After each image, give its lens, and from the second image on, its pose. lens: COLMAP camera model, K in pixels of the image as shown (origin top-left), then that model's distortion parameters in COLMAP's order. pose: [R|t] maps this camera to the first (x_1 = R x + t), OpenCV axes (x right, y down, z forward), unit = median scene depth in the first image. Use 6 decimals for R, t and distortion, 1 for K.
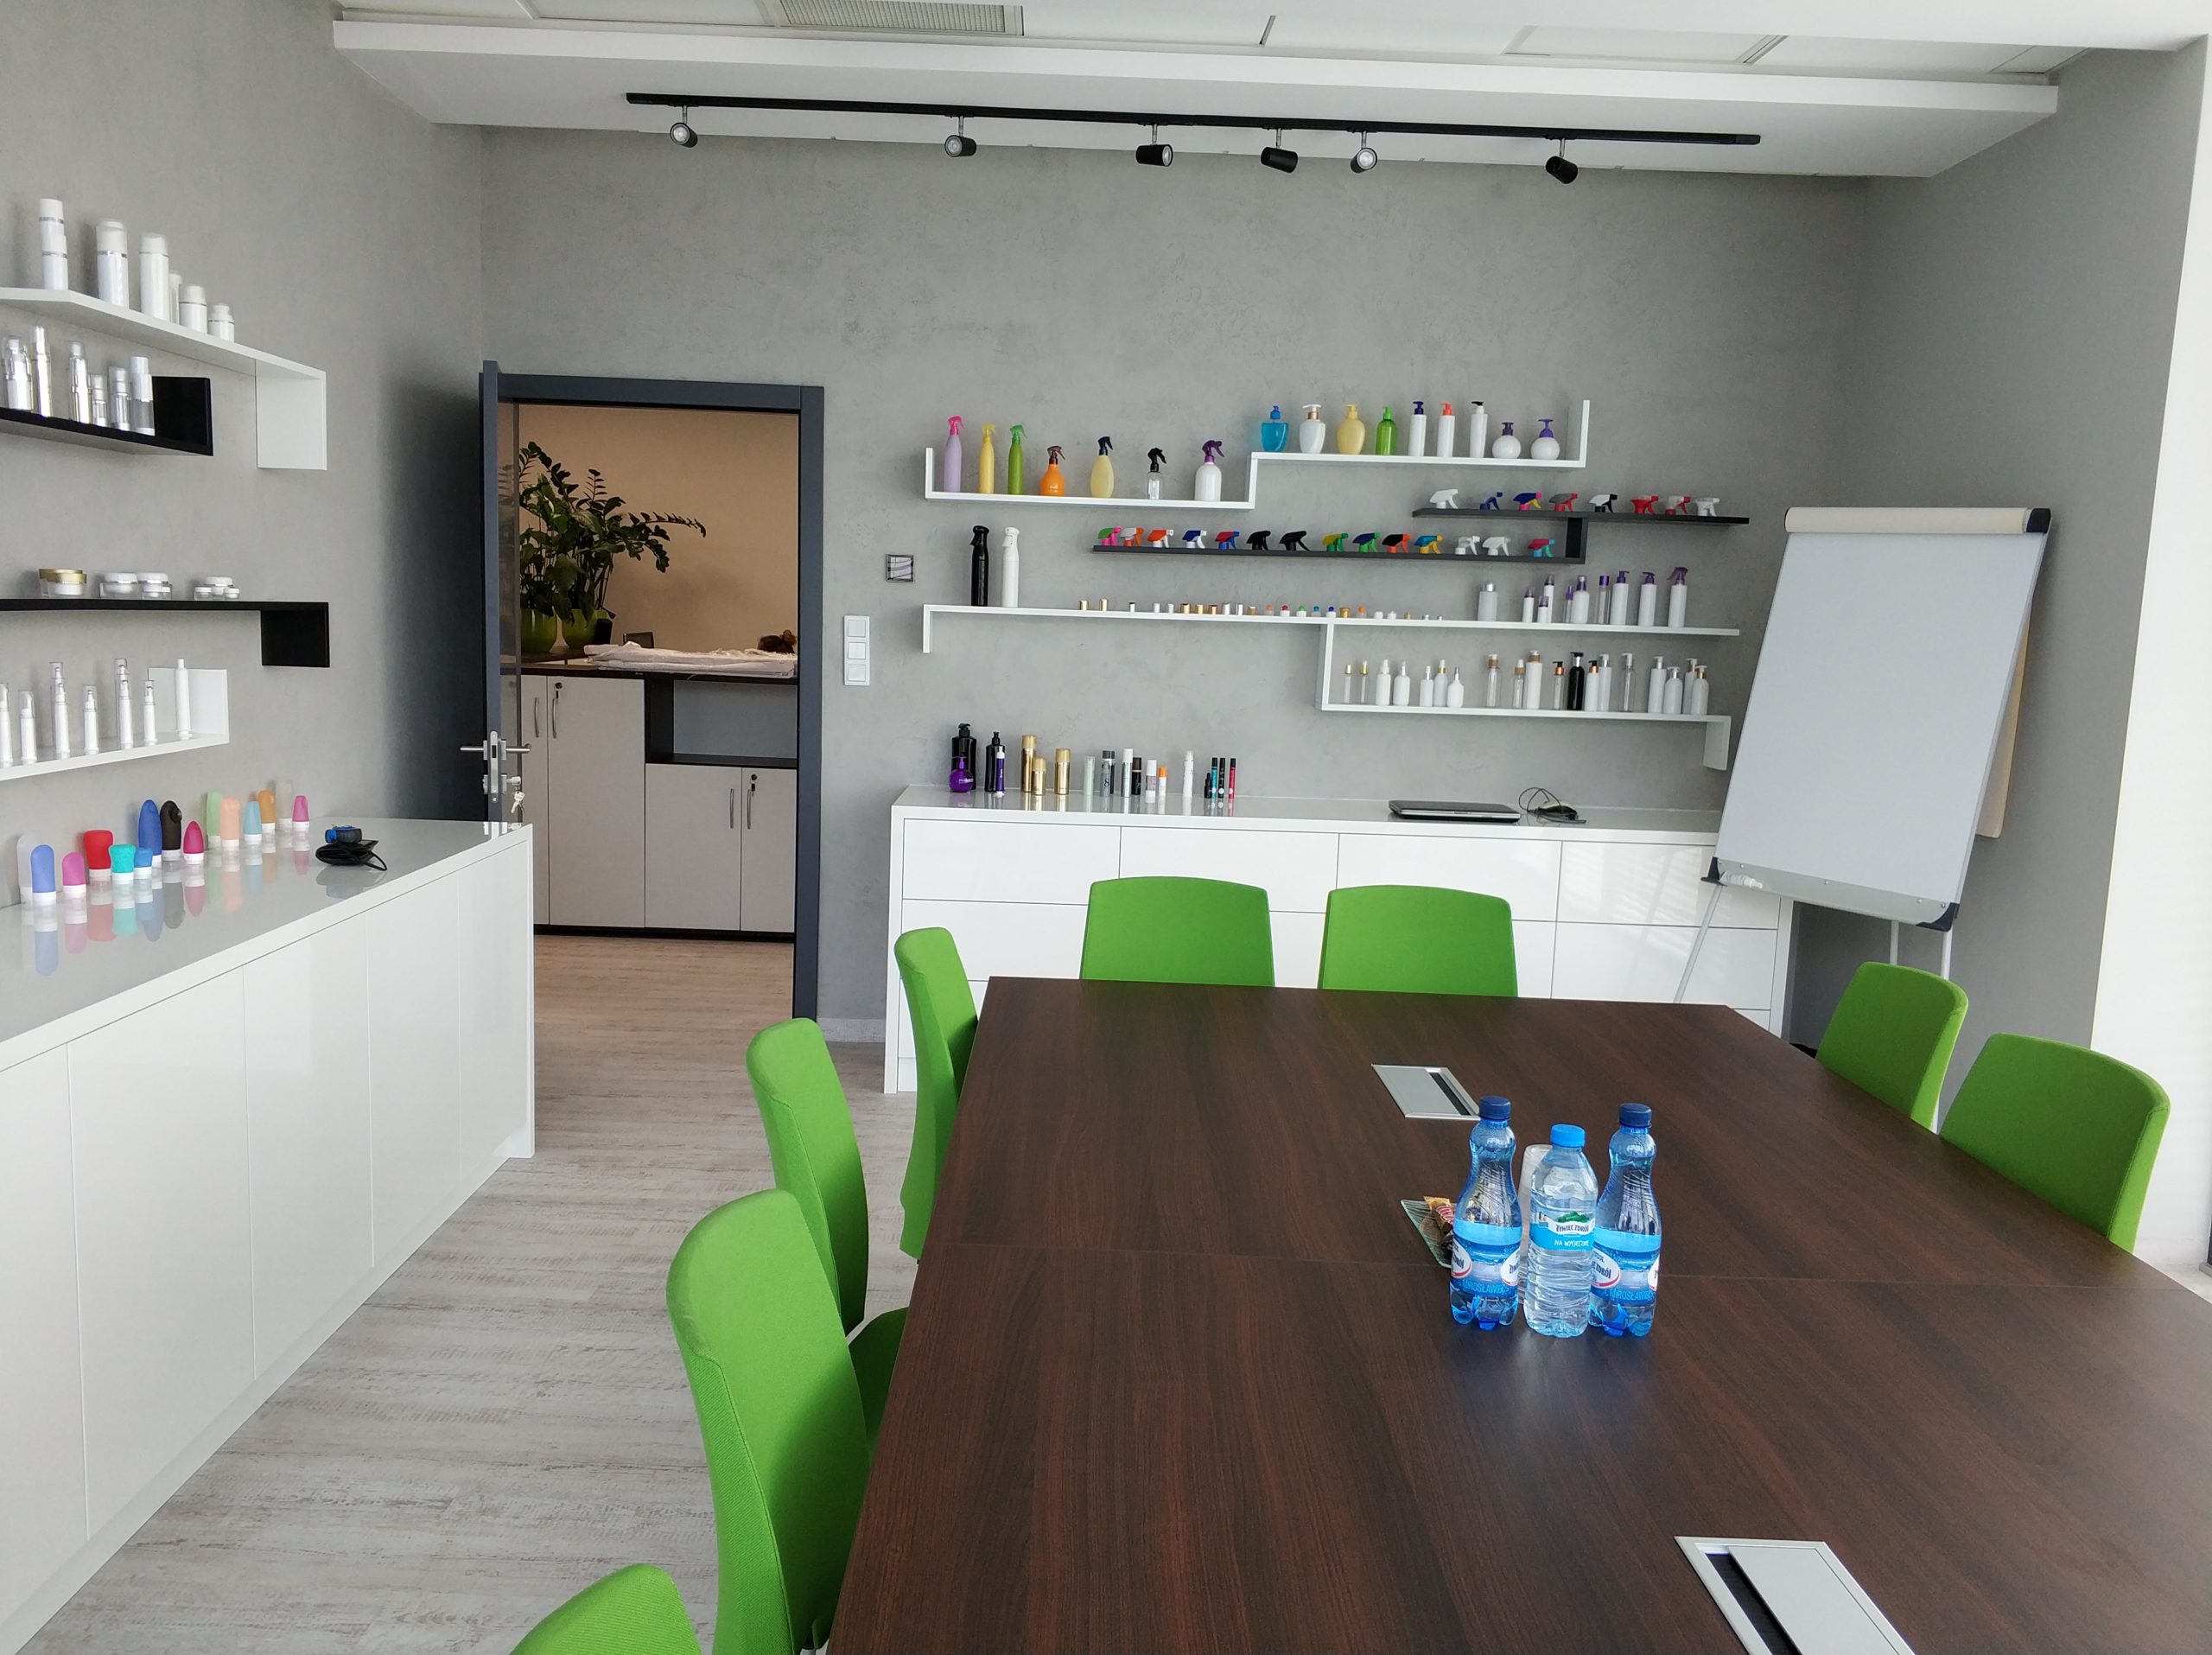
lens RADIAL K [[1744.3, 0, 1054.3], [0, 1744.3, 853.9], [0, 0, 1]] dist [0.228555, -0.500426]
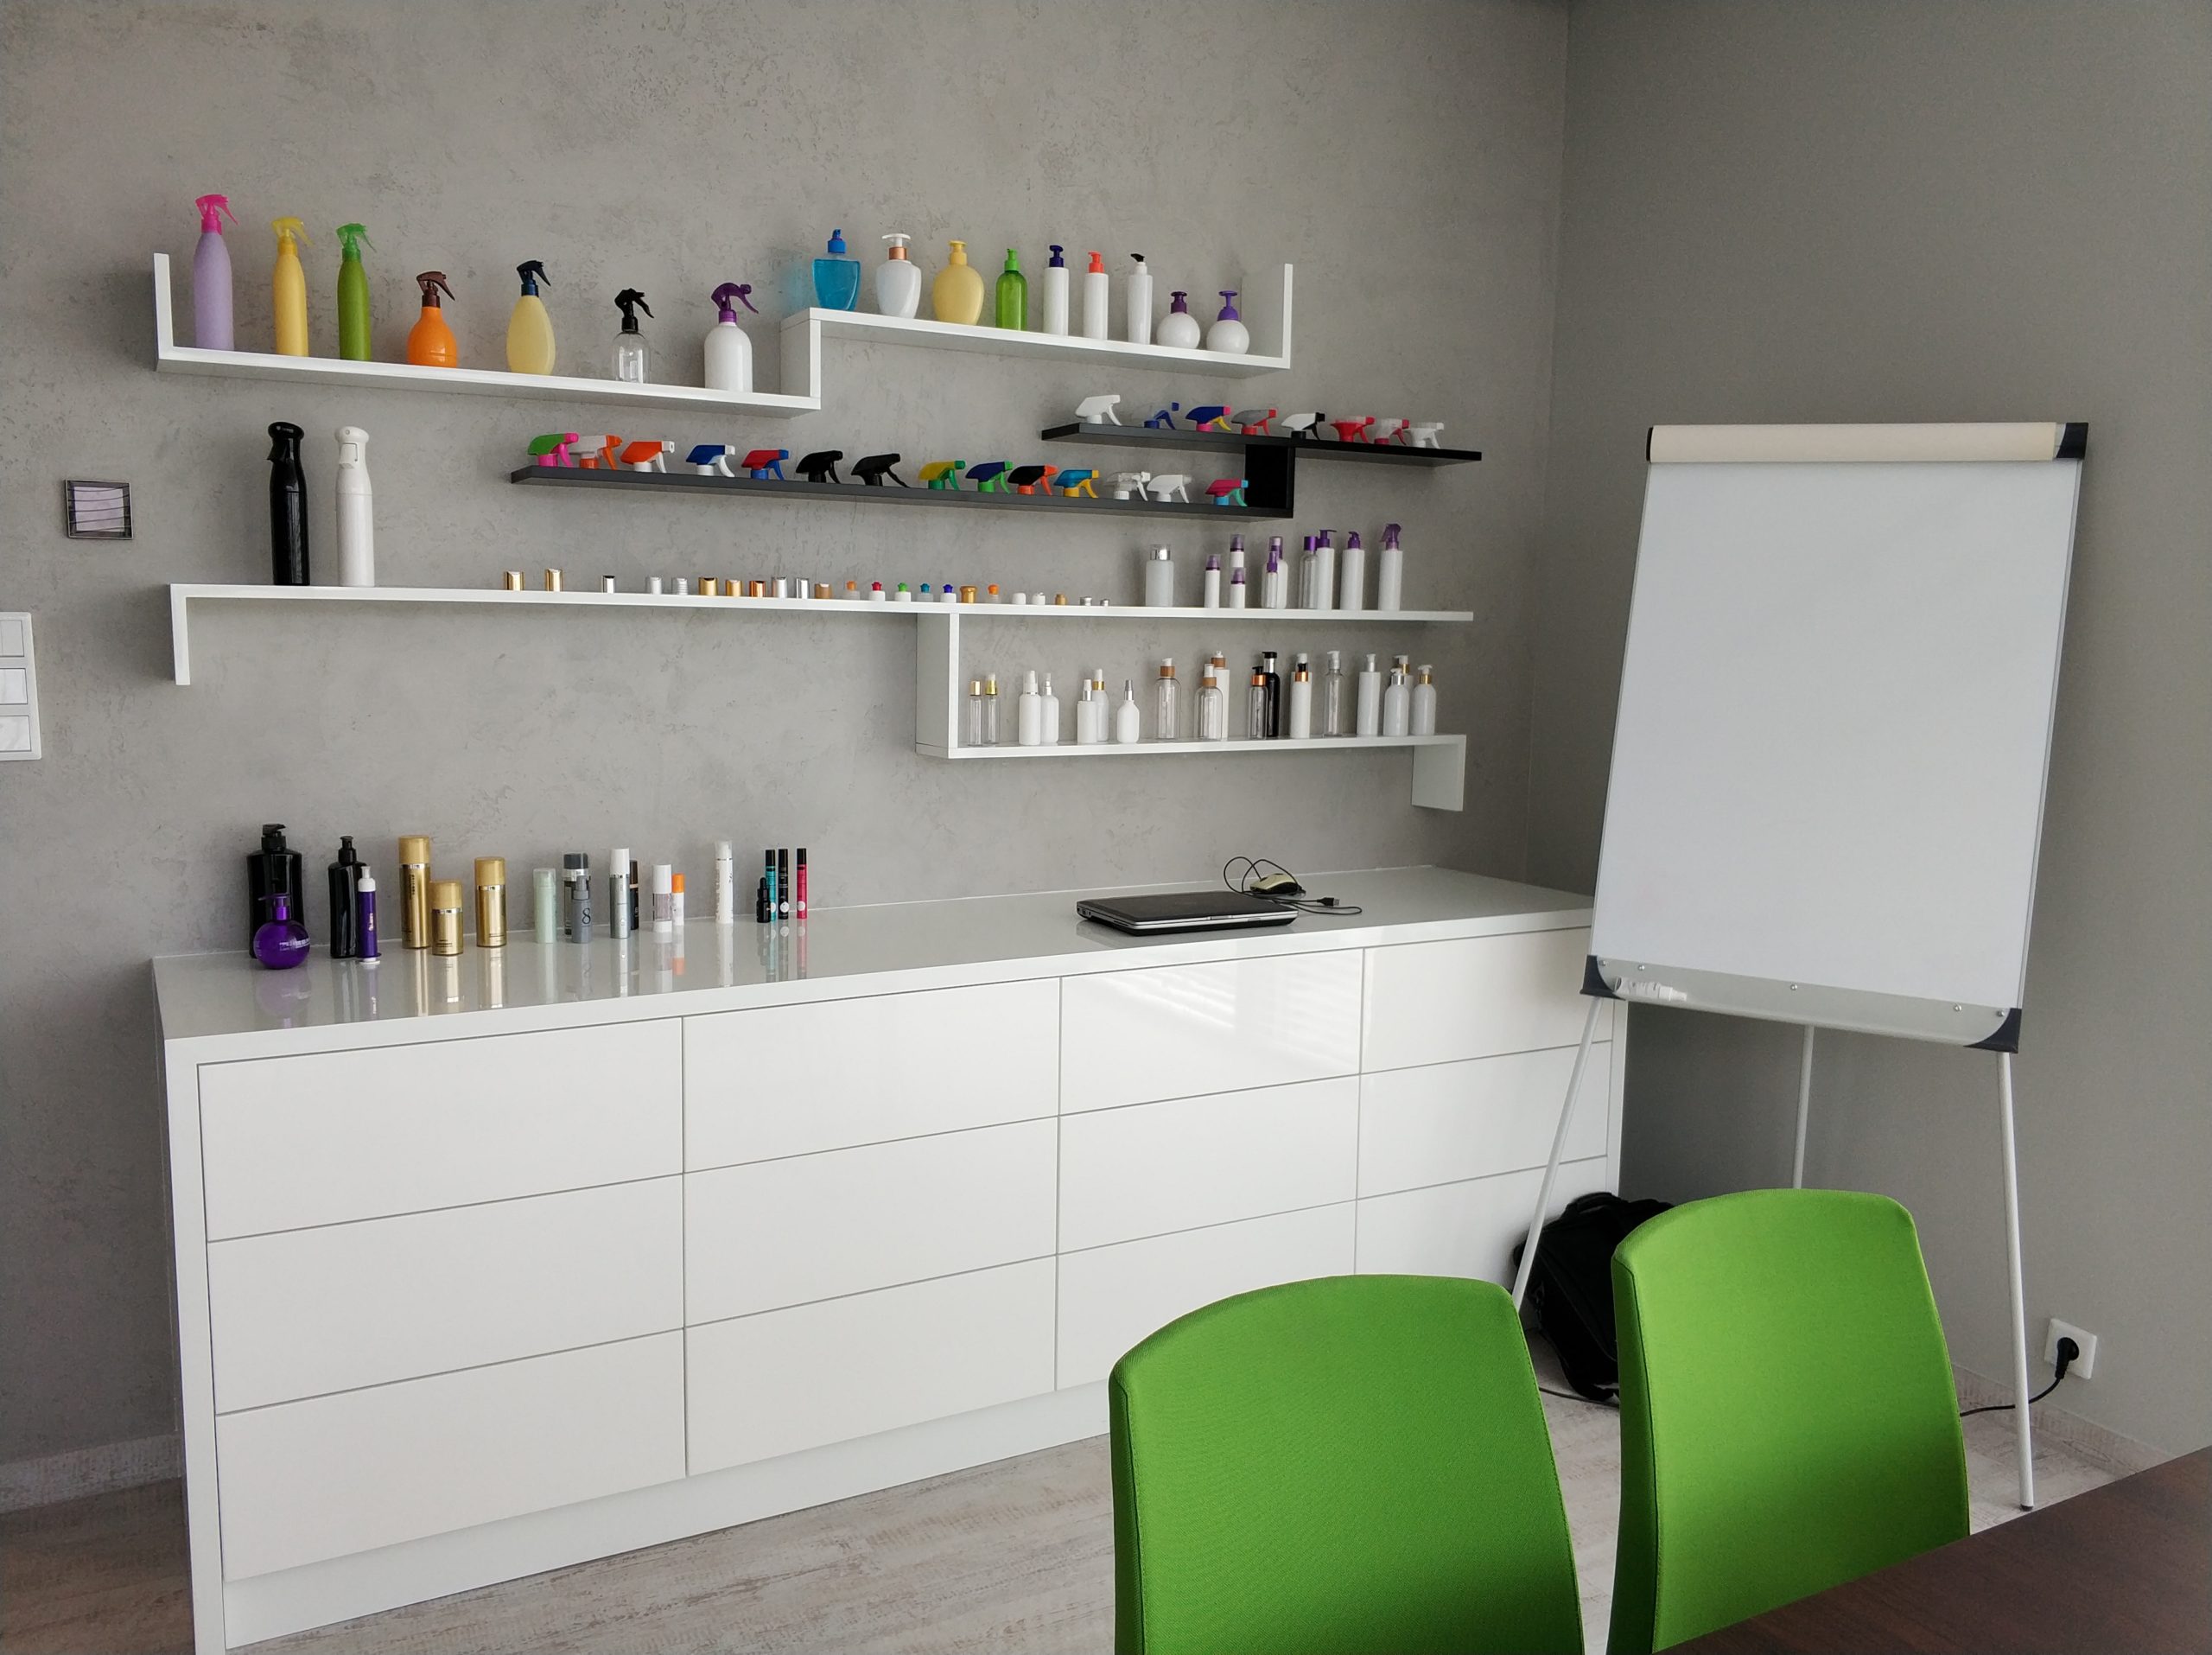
lens RADIAL K [[1813.1, 0, 1096.3], [0, 1813.1, 838.8], [0, 0, 1]] dist [0.262001, -0.579201]
pose [[0.872836, -0.079247, 0.481537, -0.102542], [0.082710, 0.996474, 0.014071, -0.059436], [-0.480954, 0.027546, 0.876313, 0.439329]]
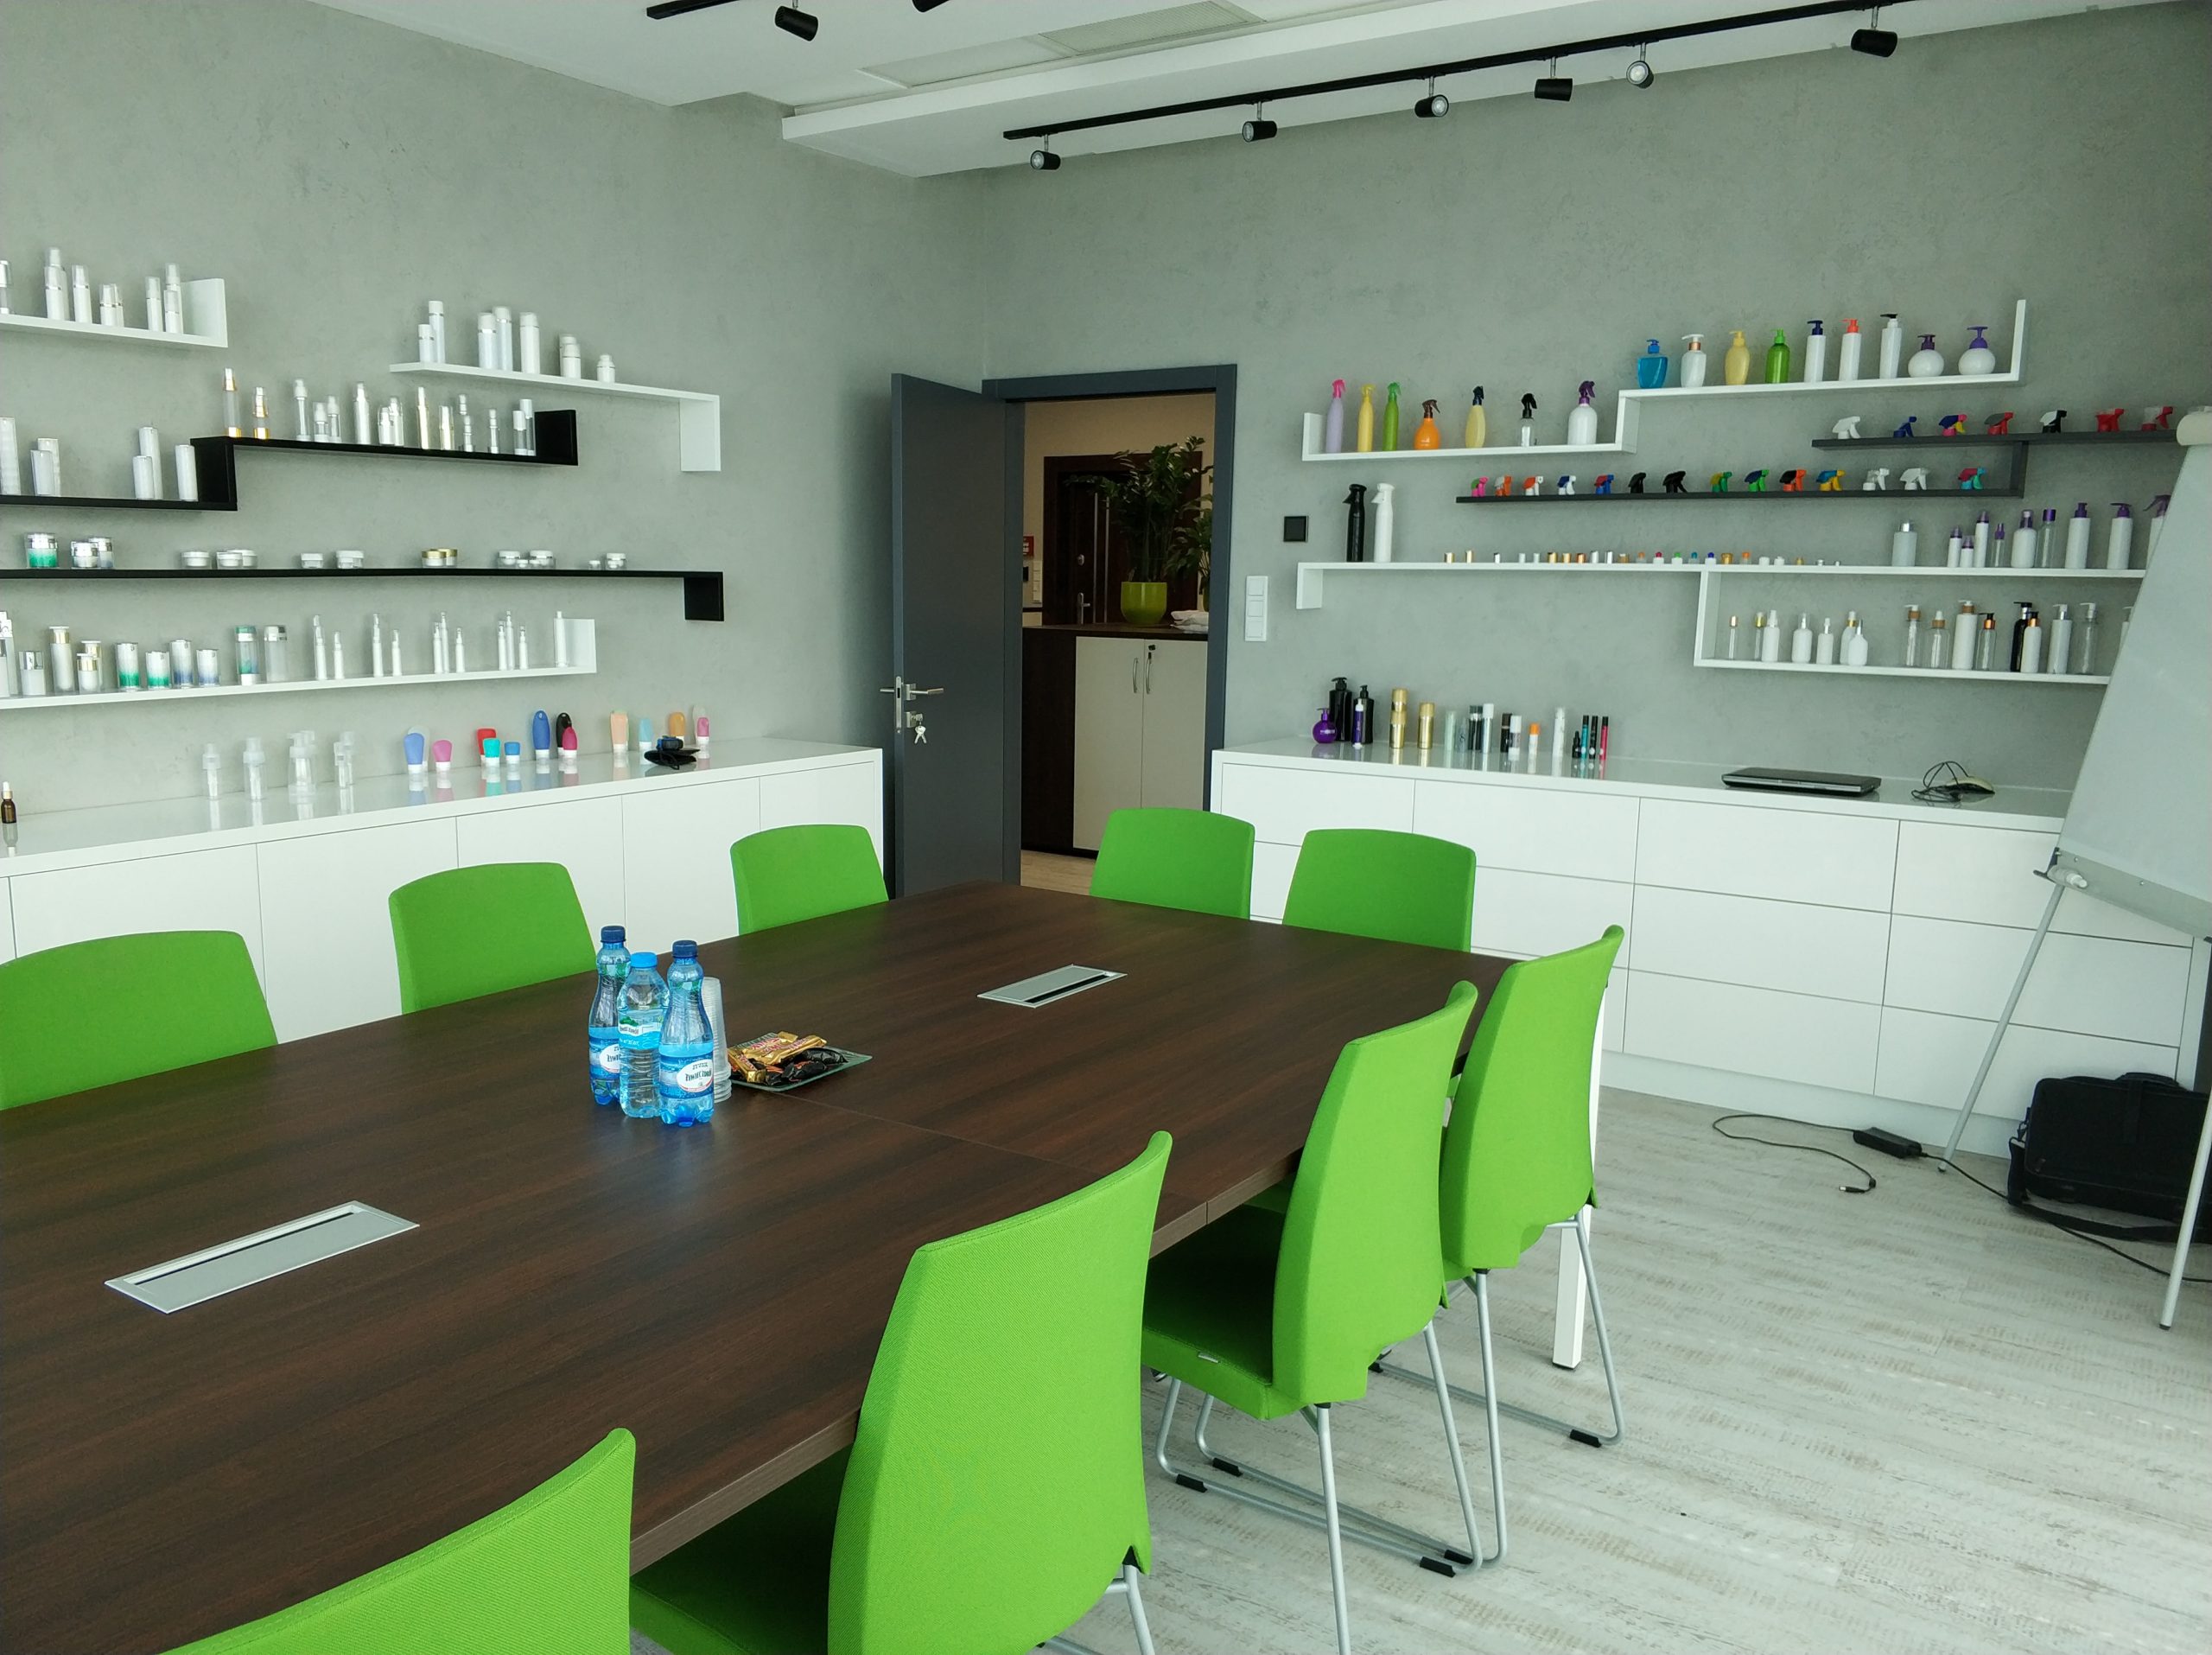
lens RADIAL K [[1734.3, 0, 1047.8], [0, 1734.3, 898.7], [0, 0, 1]] dist [-0.006517, -0.008299]
pose [[0.822270, 0.081786, -0.563190, 0.395814], [-0.060681, 0.996578, 0.056127, 0.008820], [0.565853, -0.011976, 0.824419, 0.063304]]
